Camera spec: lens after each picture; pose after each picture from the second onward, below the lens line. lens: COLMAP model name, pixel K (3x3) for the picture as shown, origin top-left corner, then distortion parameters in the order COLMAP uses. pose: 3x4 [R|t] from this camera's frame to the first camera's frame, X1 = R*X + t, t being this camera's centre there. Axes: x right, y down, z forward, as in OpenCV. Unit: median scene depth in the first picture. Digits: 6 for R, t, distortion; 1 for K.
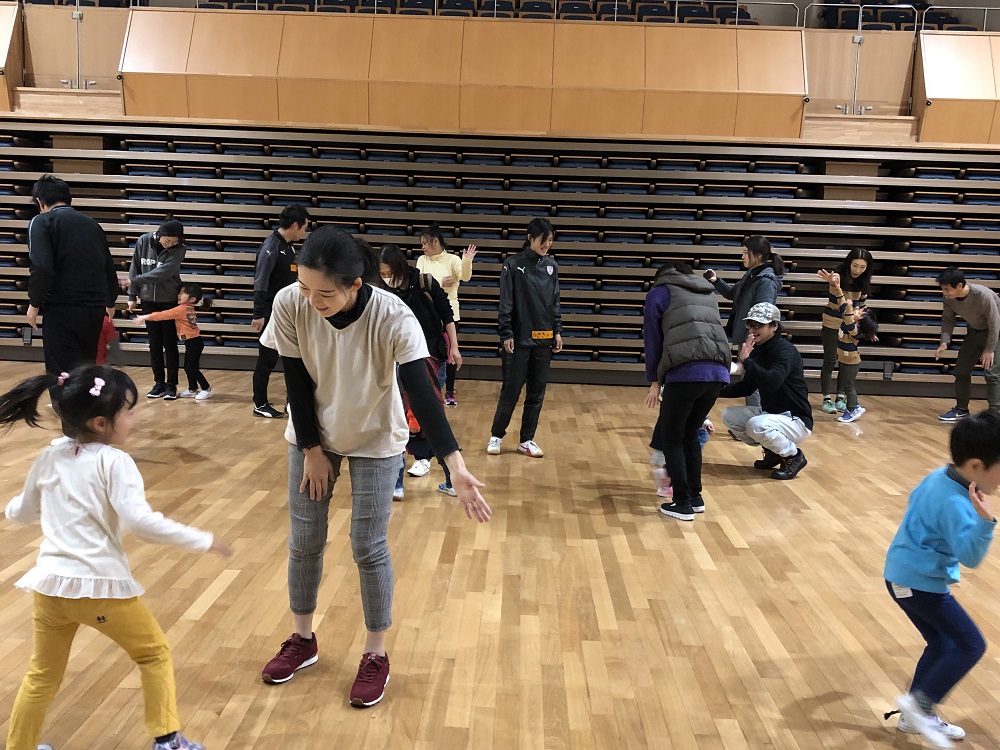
lens RADIAL K [[1143.1, 0, 500.0], [0, 1143.1, 375.0], [0, 0, 1]] dist [0.006462, -0.004708]
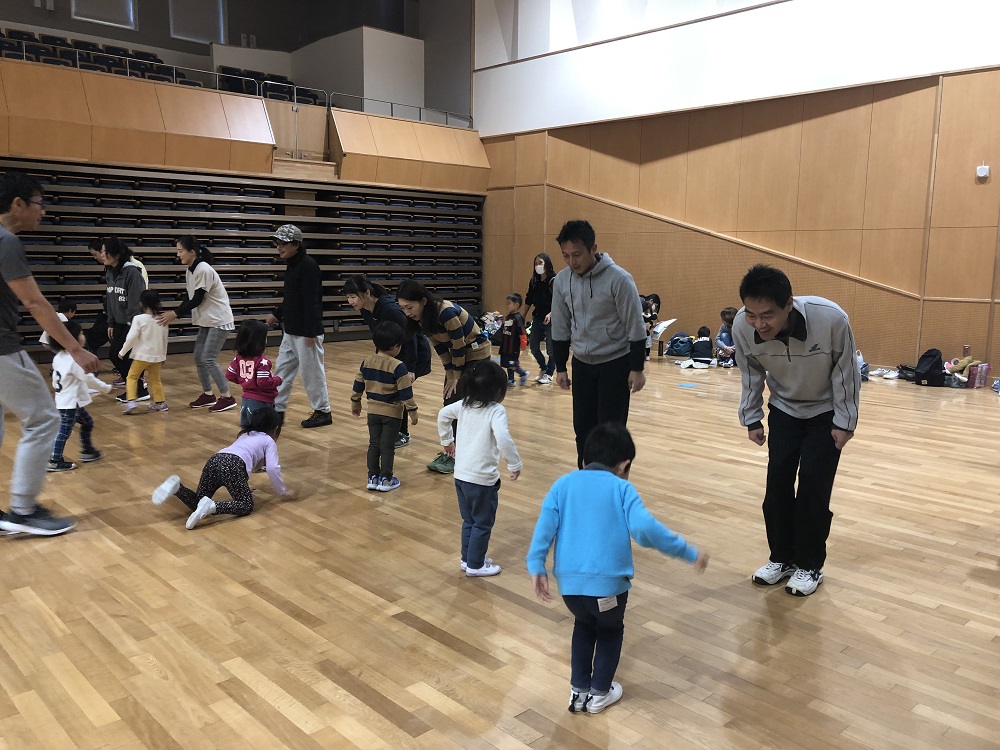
lens RADIAL K [[837.0, 0, 500.0], [0, 837.0, 375.0], [0, 0, 1]] dist [0.042238, -0.006981]
pose [[0.718044, -0.126493, 0.684406, -0.299958], [0.094885, 0.991956, 0.083786, -0.011946], [-0.689499, 0.004778, 0.724270, 0.009999]]
